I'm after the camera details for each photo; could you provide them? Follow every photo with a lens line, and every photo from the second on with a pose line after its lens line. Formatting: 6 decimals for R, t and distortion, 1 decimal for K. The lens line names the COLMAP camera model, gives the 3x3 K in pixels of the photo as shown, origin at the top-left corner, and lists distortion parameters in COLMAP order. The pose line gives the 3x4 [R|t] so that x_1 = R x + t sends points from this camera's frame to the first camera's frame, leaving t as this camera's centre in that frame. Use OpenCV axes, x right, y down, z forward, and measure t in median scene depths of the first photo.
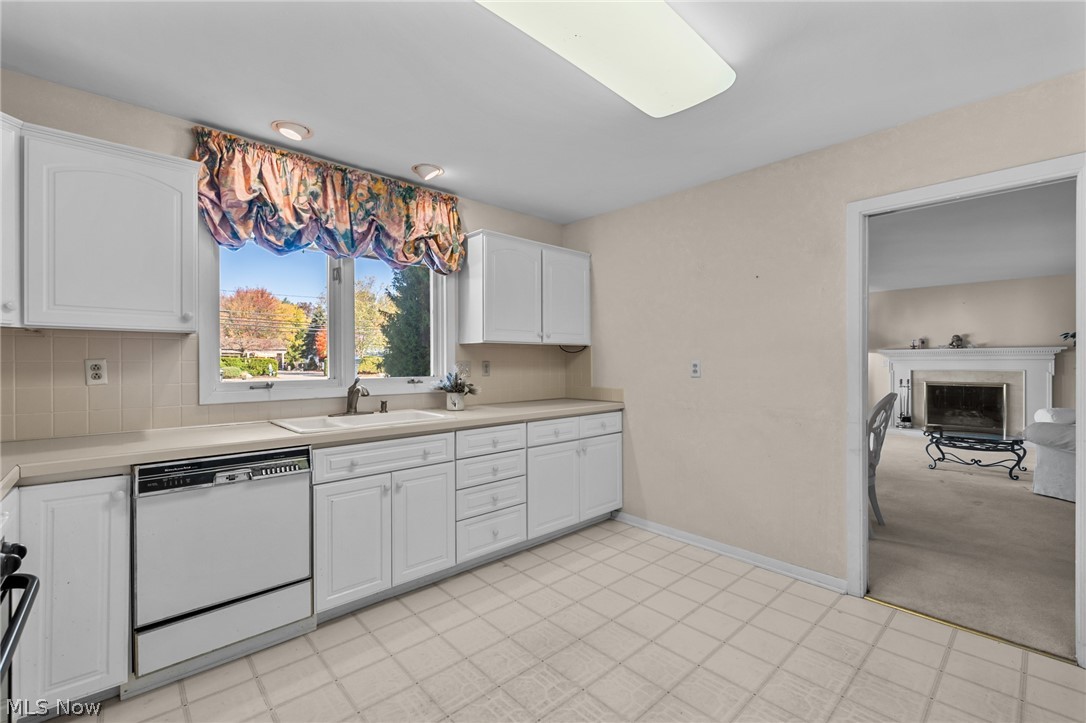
lens RADIAL K [[464.6, 0, 534.8], [0, 464.6, 361.3], [0, 0, 1]] dist [-0.003305, -0.000036]
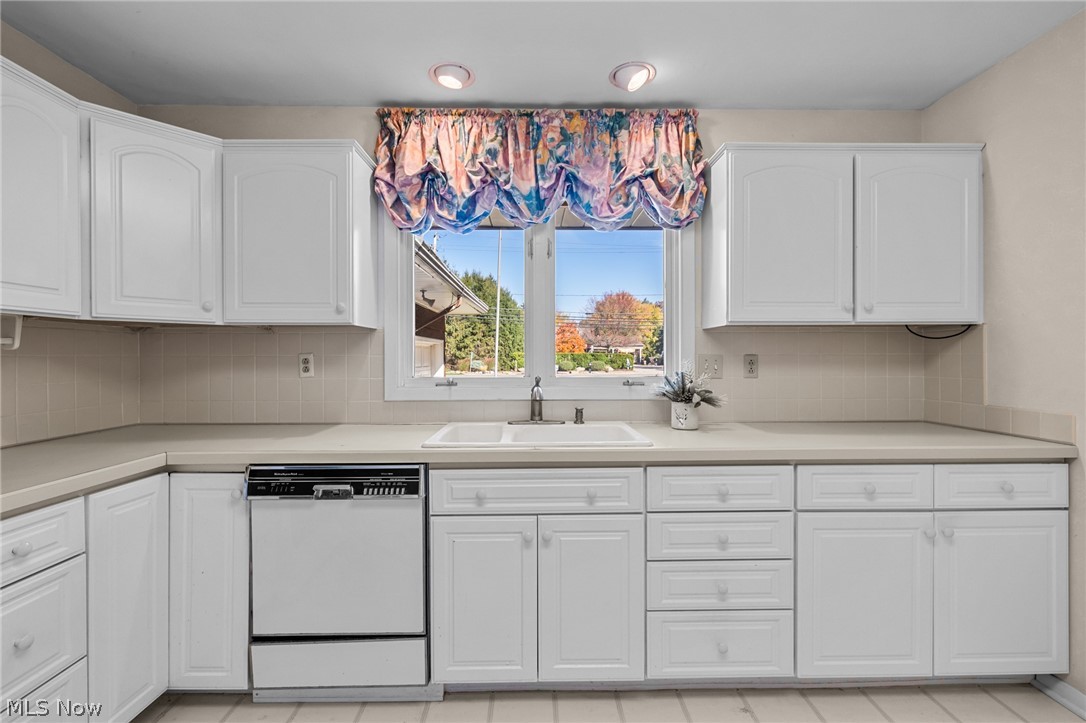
lens RADIAL K [[464.6, 0, 541.1], [0, 464.6, 359.5], [0, 0, 1]] dist [-0.003305, -0.000036]
pose [[0.750940, 0.003633, -0.660361, 0.126774], [0.001054, 0.999977, 0.006699, 0.002119], [0.660370, -0.005727, 0.750919, 0.411077]]
